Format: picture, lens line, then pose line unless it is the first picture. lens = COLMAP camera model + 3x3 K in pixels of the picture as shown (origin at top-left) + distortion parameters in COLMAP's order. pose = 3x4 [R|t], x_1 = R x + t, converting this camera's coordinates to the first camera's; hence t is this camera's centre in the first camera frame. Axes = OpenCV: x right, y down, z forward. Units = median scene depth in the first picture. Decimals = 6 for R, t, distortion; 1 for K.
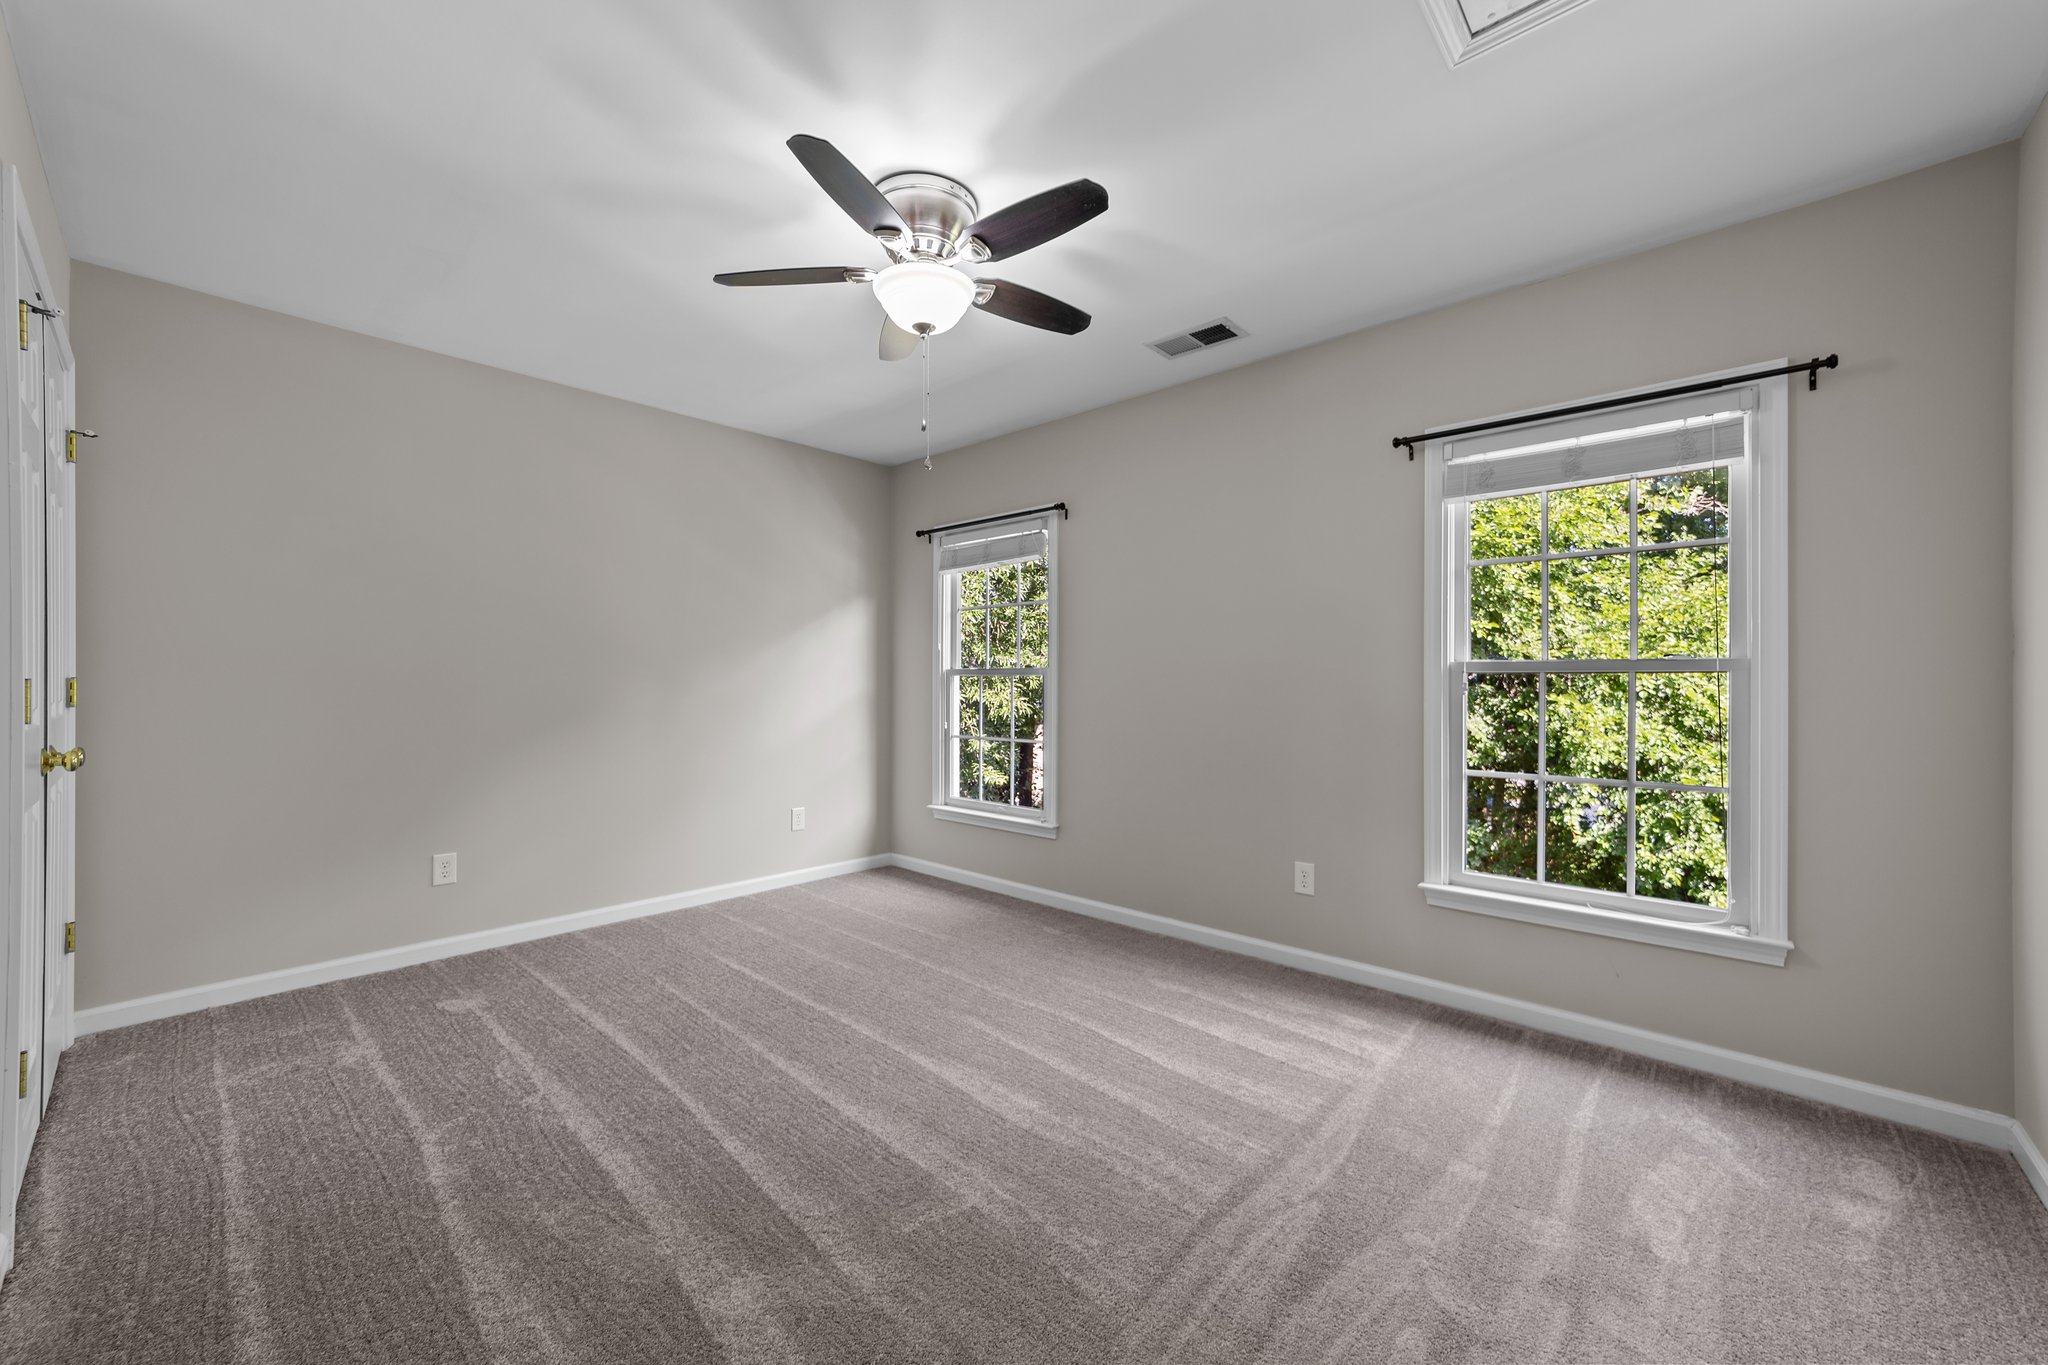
lens RADIAL K [[787.8, 0, 1026.1], [0, 787.8, 685.4], [0, 0, 1]] dist [-0.003672, 0.000391]
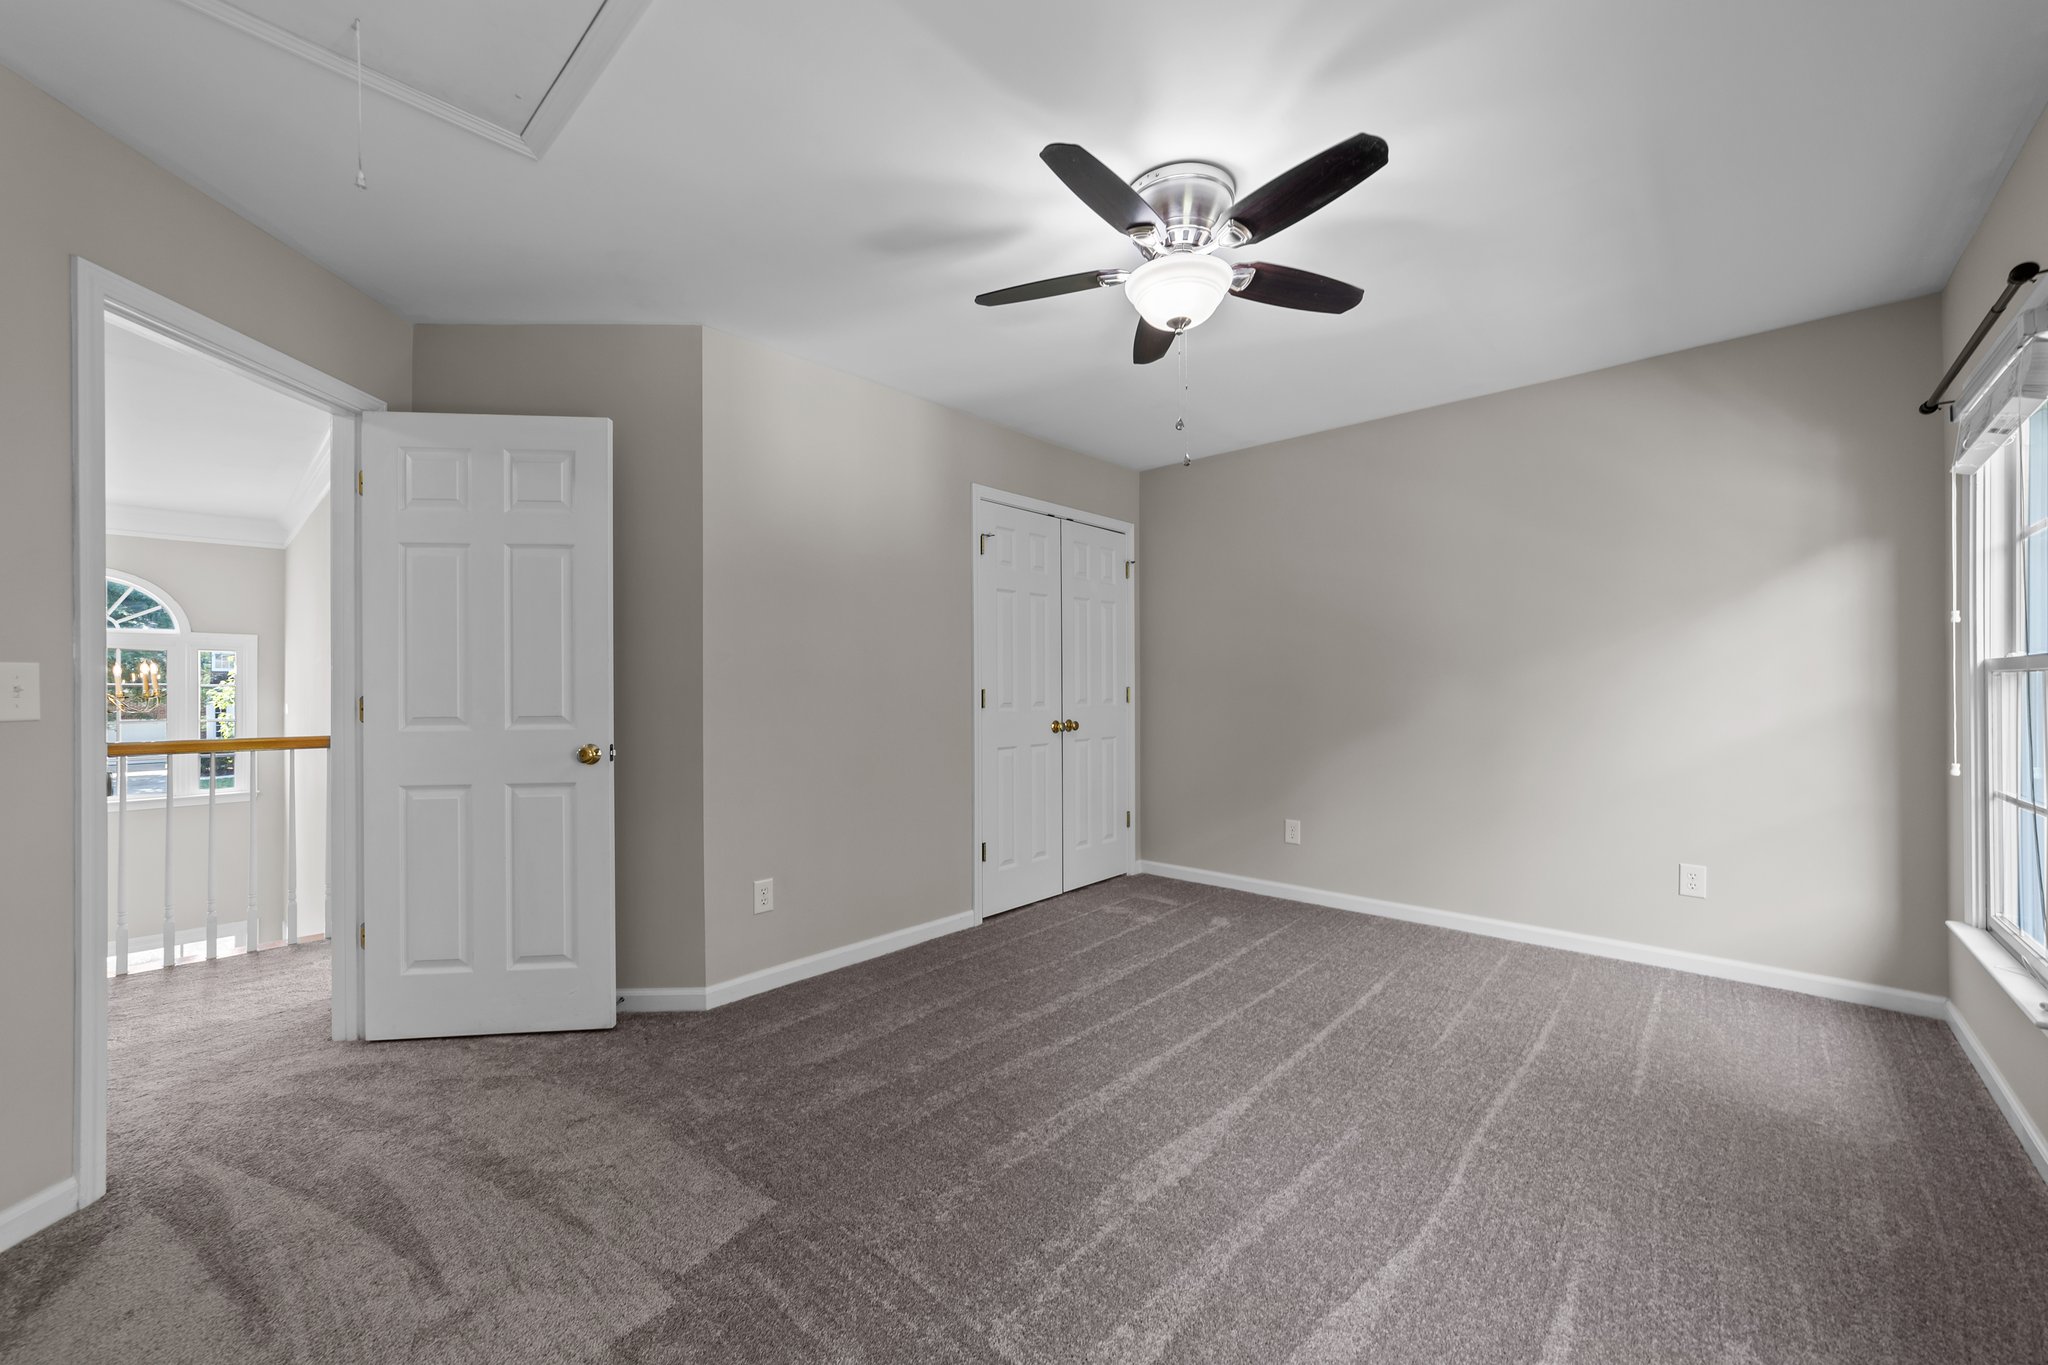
lens RADIAL K [[787.8, 0, 1026.1], [0, 787.8, 685.4], [0, 0, 1]] dist [-0.003672, 0.000391]
pose [[0.000638, -0.007050, -0.999975, 0.682595], [0.002772, 0.999971, -0.007048, -0.003573], [0.999996, -0.002768, 0.000658, 0.660110]]
